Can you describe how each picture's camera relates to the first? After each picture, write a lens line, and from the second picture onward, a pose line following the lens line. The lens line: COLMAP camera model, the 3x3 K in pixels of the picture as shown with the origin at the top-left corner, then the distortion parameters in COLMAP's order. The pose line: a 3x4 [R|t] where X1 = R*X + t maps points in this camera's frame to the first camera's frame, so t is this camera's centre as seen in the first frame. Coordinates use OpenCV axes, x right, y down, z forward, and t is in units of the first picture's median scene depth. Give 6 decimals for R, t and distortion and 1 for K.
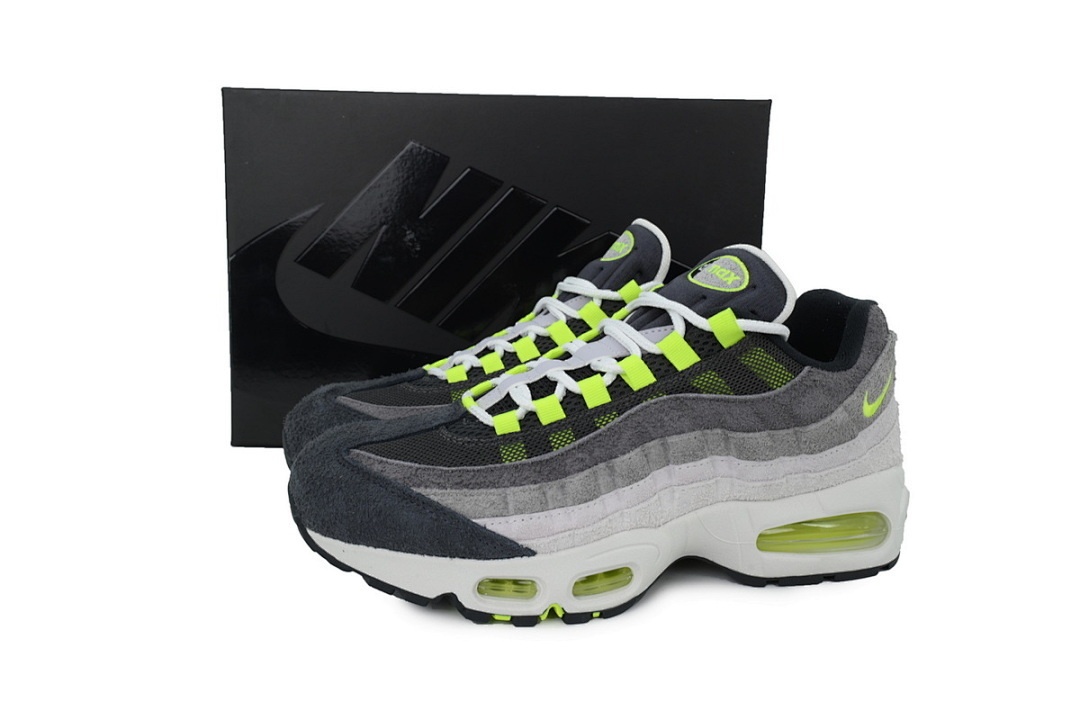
lens RADIAL K [[869.9, 0, 540.0], [0, 869.9, 360.0], [0, 0, 1]] dist [-0.000769, -0.000904]
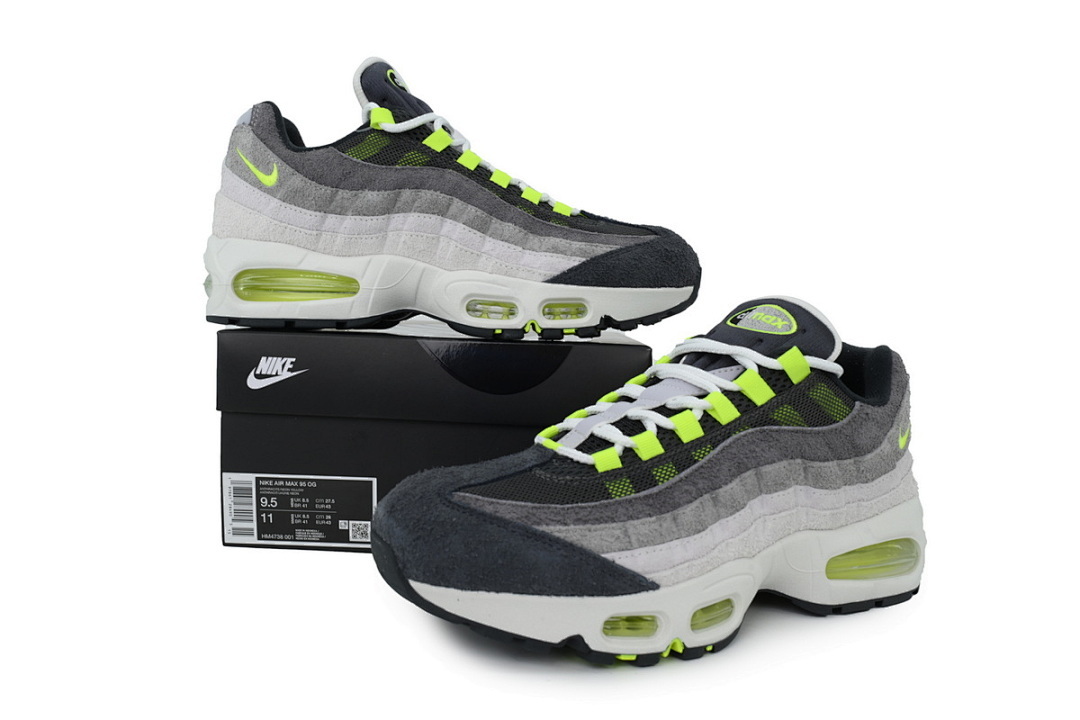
lens RADIAL K [[869.9, 0, 540.0], [0, 869.9, 360.0], [0, 0, 1]] dist [-0.000769, -0.000904]
pose [[0.969727, -0.003029, 0.244173, -0.361508], [0.033474, 0.992133, -0.120633, 0.077820], [-0.241887, 0.125155, 0.962199, 0.046428]]
